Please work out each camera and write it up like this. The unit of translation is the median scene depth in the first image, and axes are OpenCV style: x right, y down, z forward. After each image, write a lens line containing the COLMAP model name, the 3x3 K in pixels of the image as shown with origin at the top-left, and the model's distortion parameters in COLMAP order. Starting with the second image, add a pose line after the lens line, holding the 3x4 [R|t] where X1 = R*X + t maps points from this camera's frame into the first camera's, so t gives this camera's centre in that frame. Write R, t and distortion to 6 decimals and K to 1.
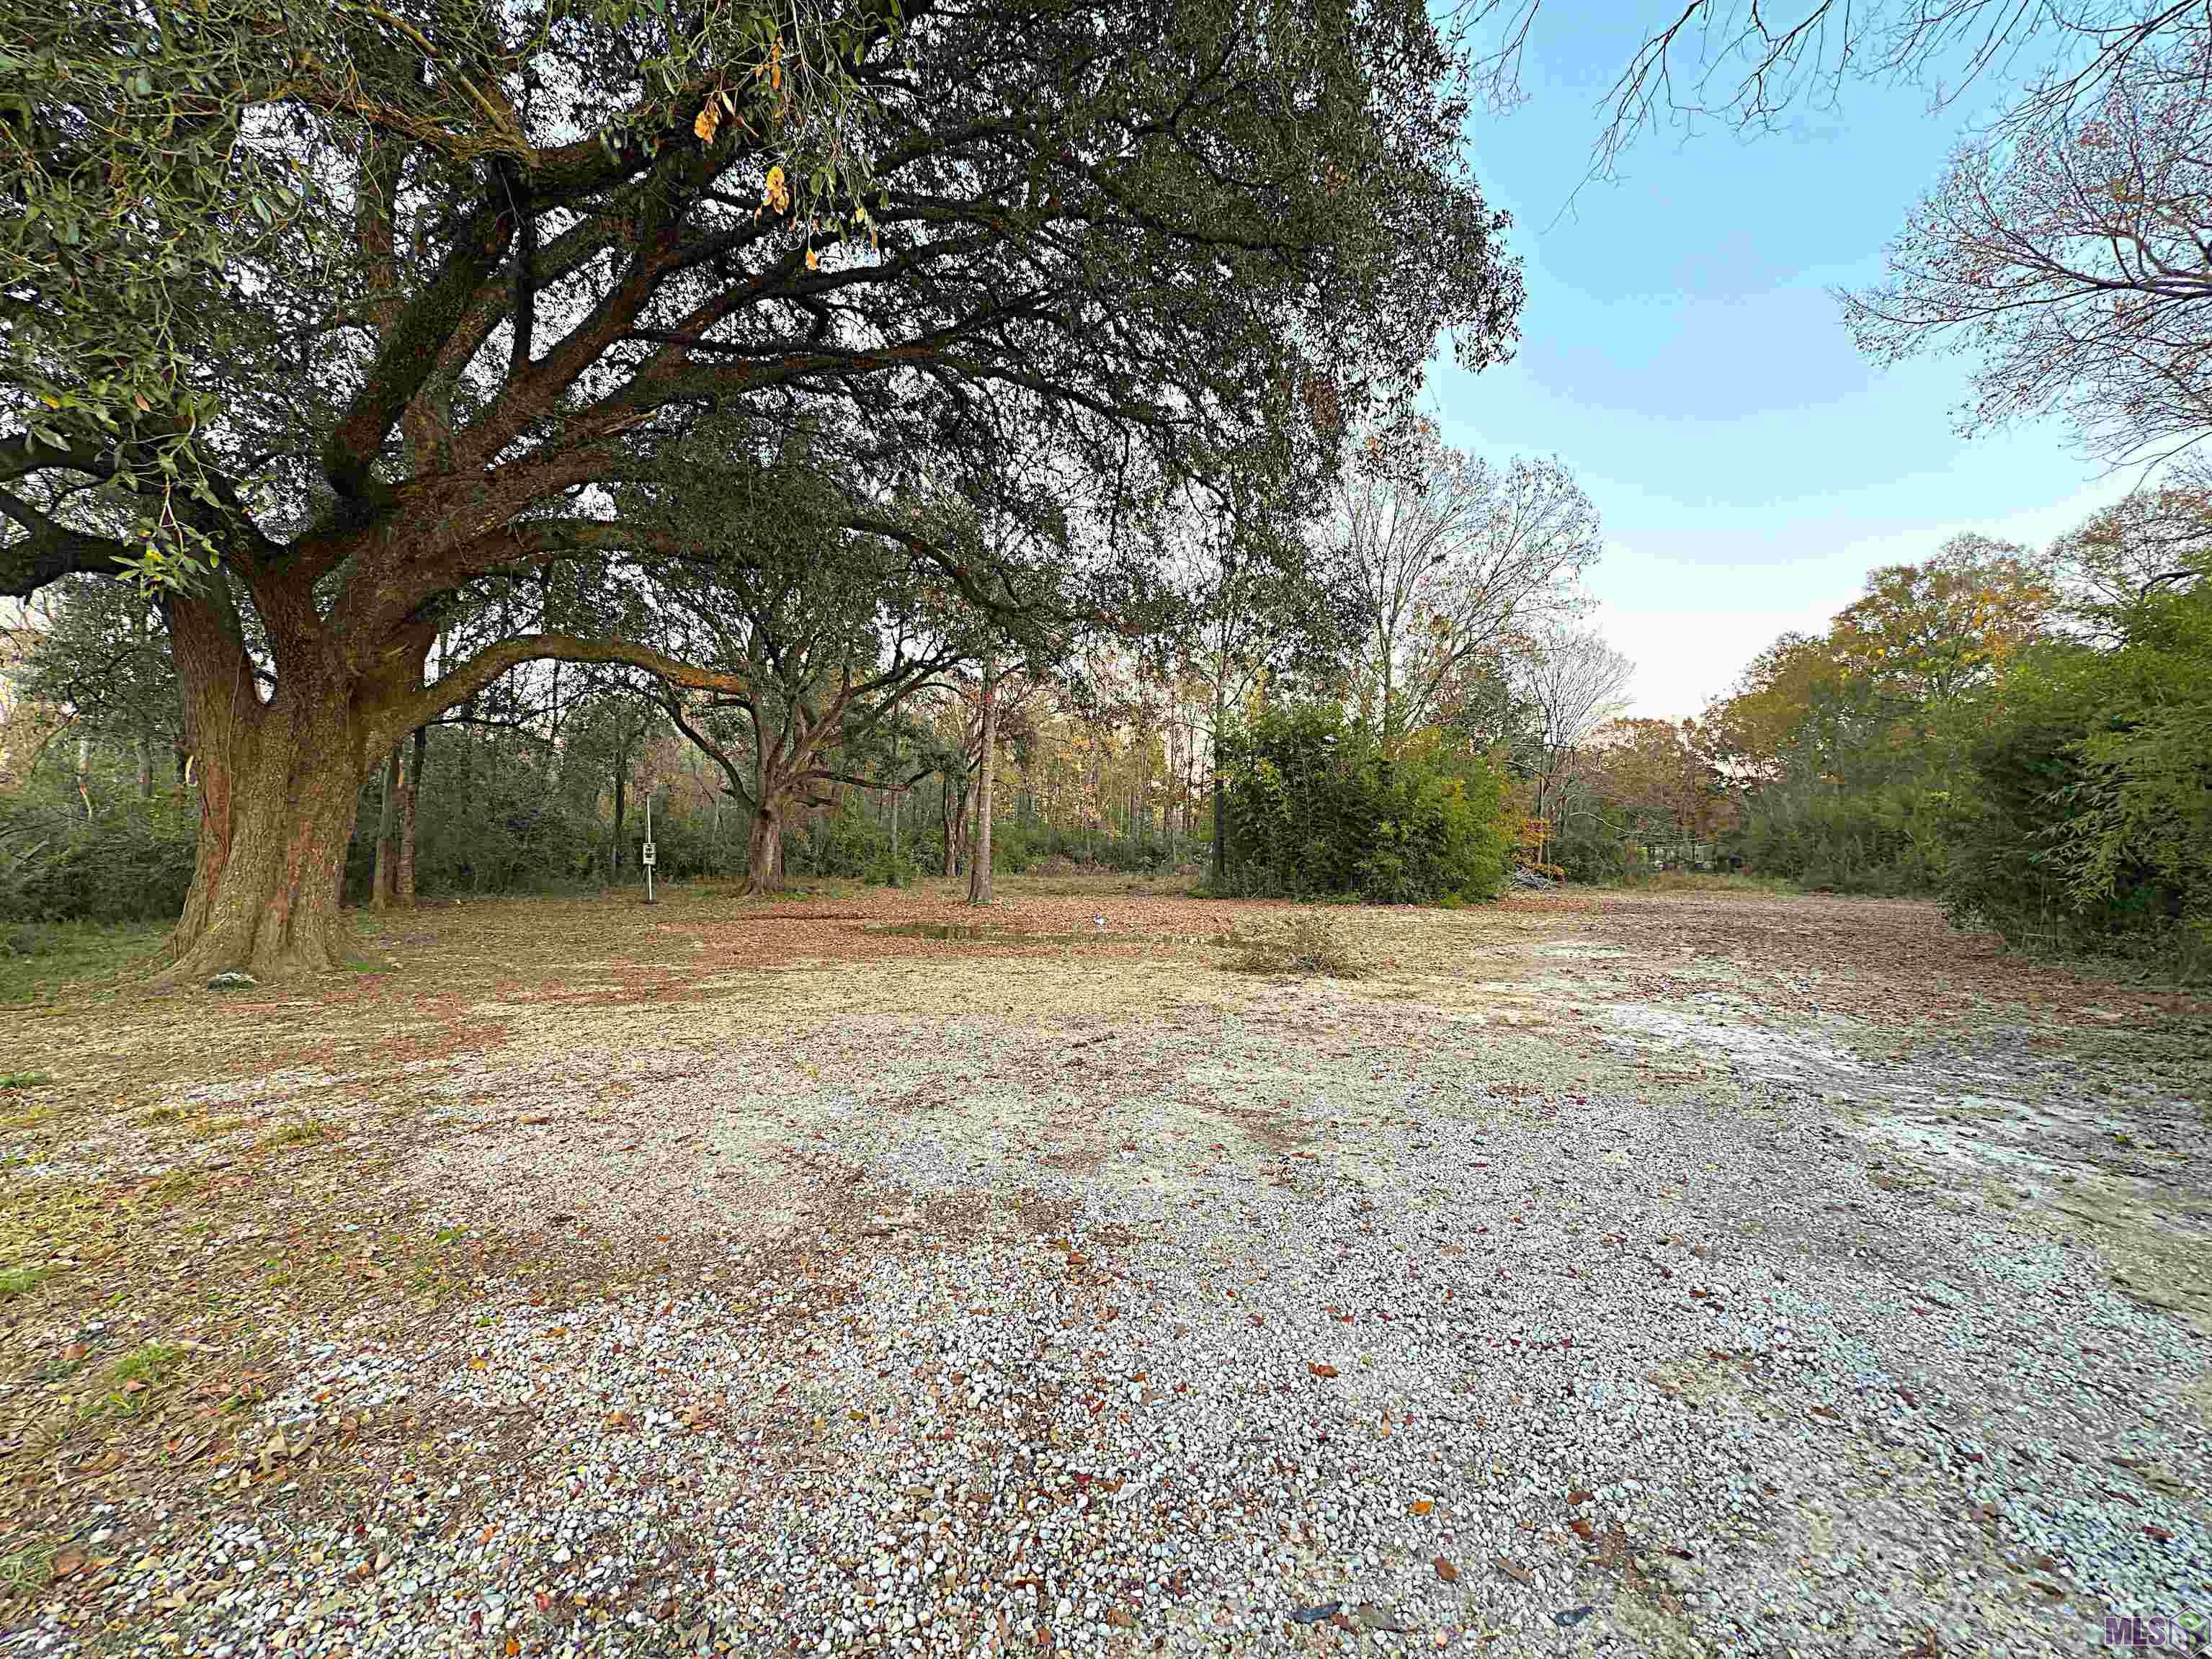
lens RADIAL K [[866.6, 0, 1106.0], [0, 866.6, 829.5], [0, 0, 1]] dist [0.001103, 0.000082]
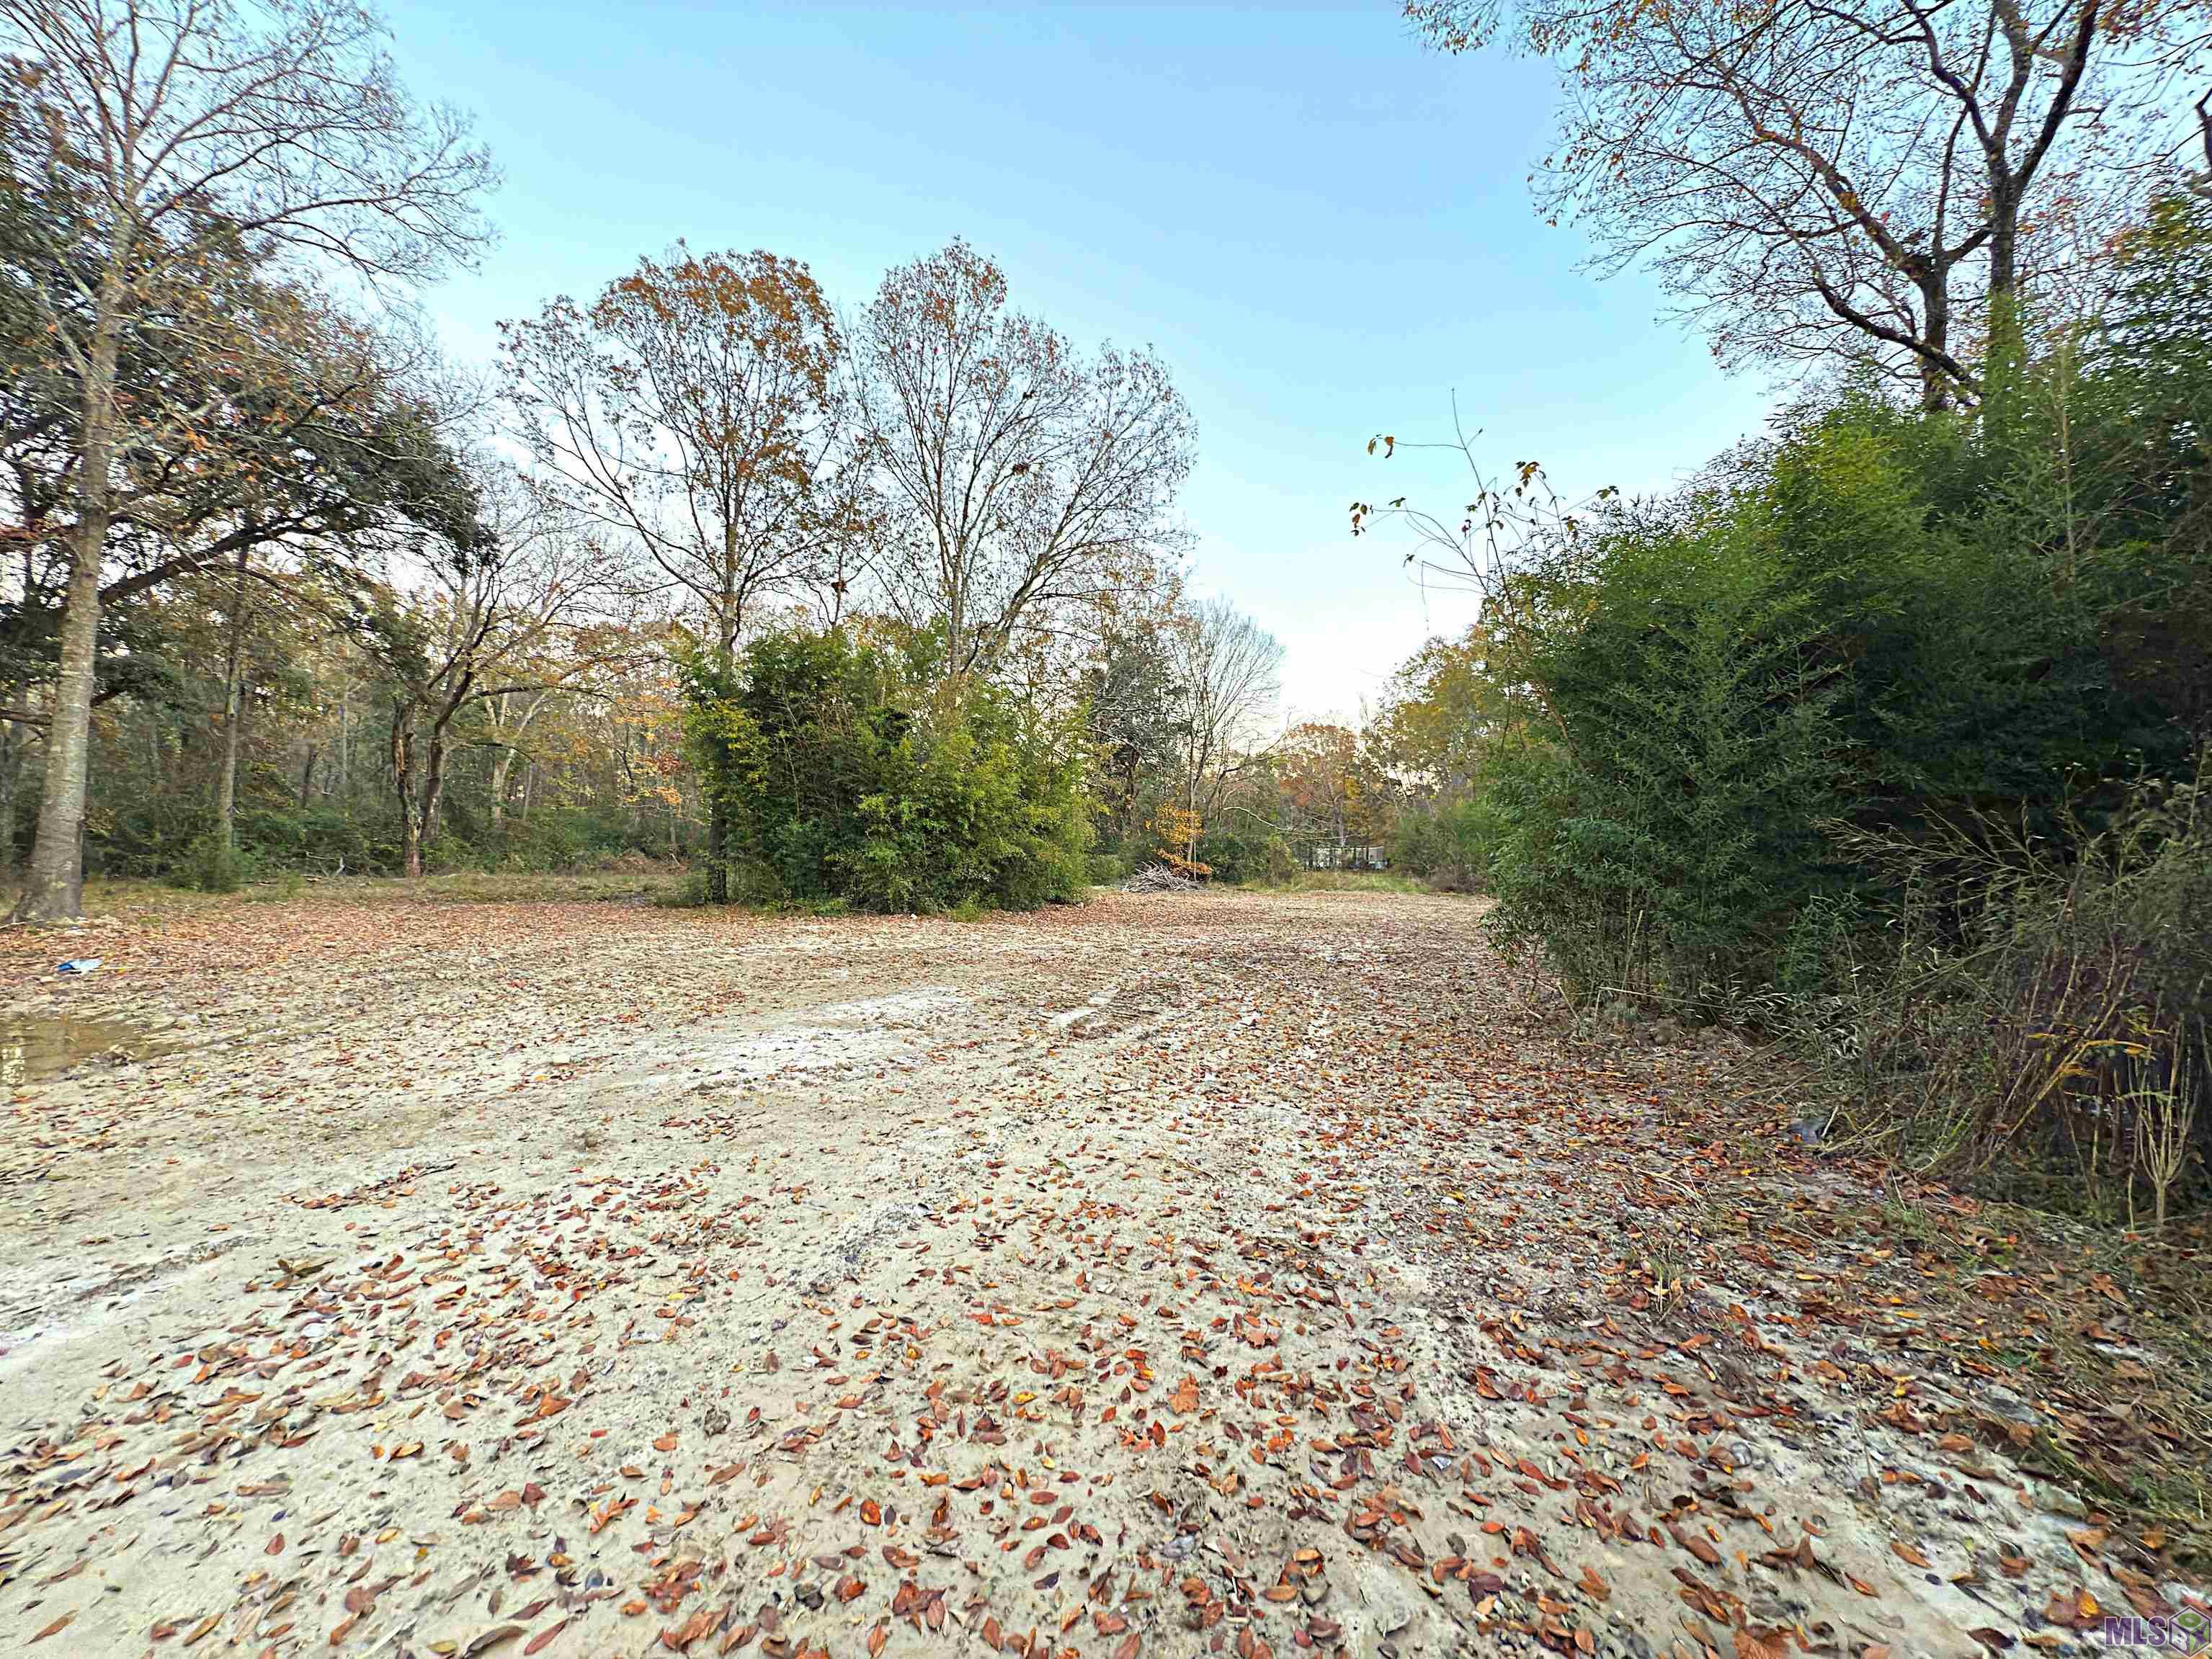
lens RADIAL K [[866.6, 0, 1106.0], [0, 866.6, 829.5], [0, 0, 1]] dist [0.001103, 0.000082]
pose [[0.960875, 0.015236, 0.276562, 0.173805], [-0.015168, 0.999882, -0.002384, 0.009594], [-0.276566, -0.001905, 0.960993, 0.161450]]
